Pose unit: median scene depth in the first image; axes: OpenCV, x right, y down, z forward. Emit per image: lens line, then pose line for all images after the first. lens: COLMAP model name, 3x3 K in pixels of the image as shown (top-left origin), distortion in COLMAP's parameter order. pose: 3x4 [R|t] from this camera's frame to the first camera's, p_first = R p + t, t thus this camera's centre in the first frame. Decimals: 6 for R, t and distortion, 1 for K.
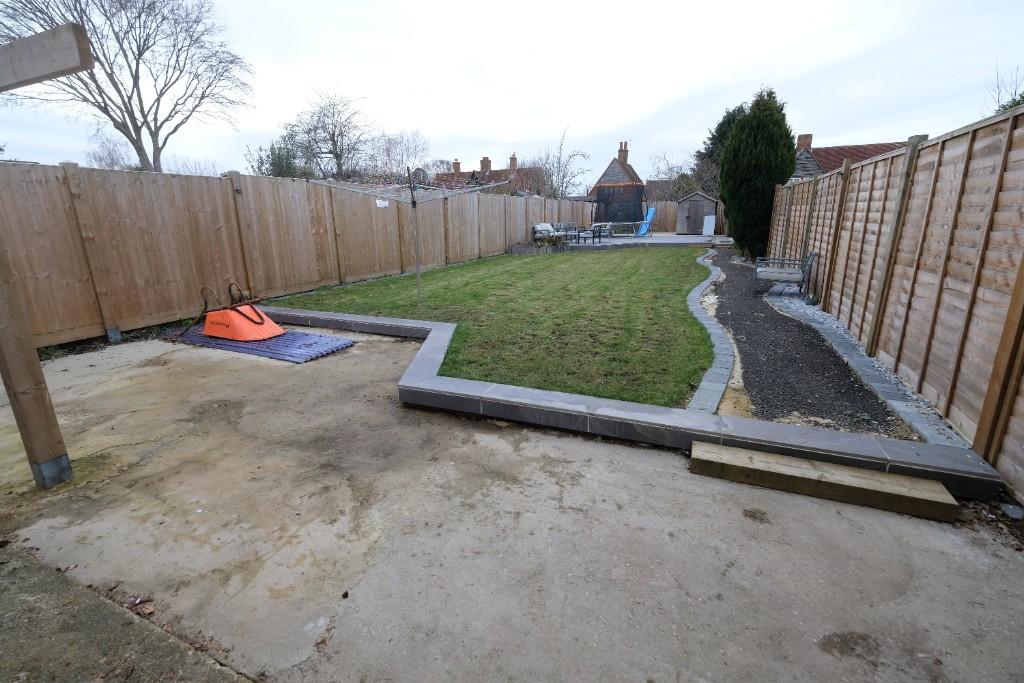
lens RADIAL K [[447.8, 0, 513.0], [0, 447.8, 335.7], [0, 0, 1]] dist [0.000839, -0.000054]
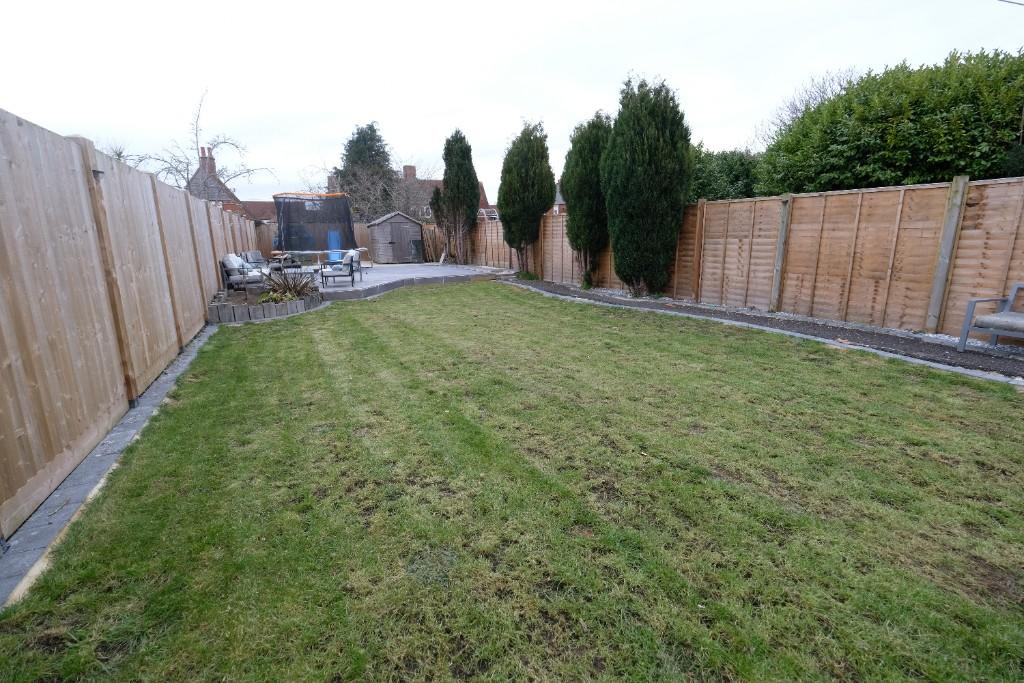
lens RADIAL K [[447.8, 0, 513.0], [0, 447.8, 335.7], [0, 0, 1]] dist [0.000839, -0.000054]
pose [[0.639440, -0.162462, 0.751480, -0.099036], [0.203523, 0.978320, 0.038323, -0.079979], [-0.741414, 0.128439, 0.658642, 0.304967]]
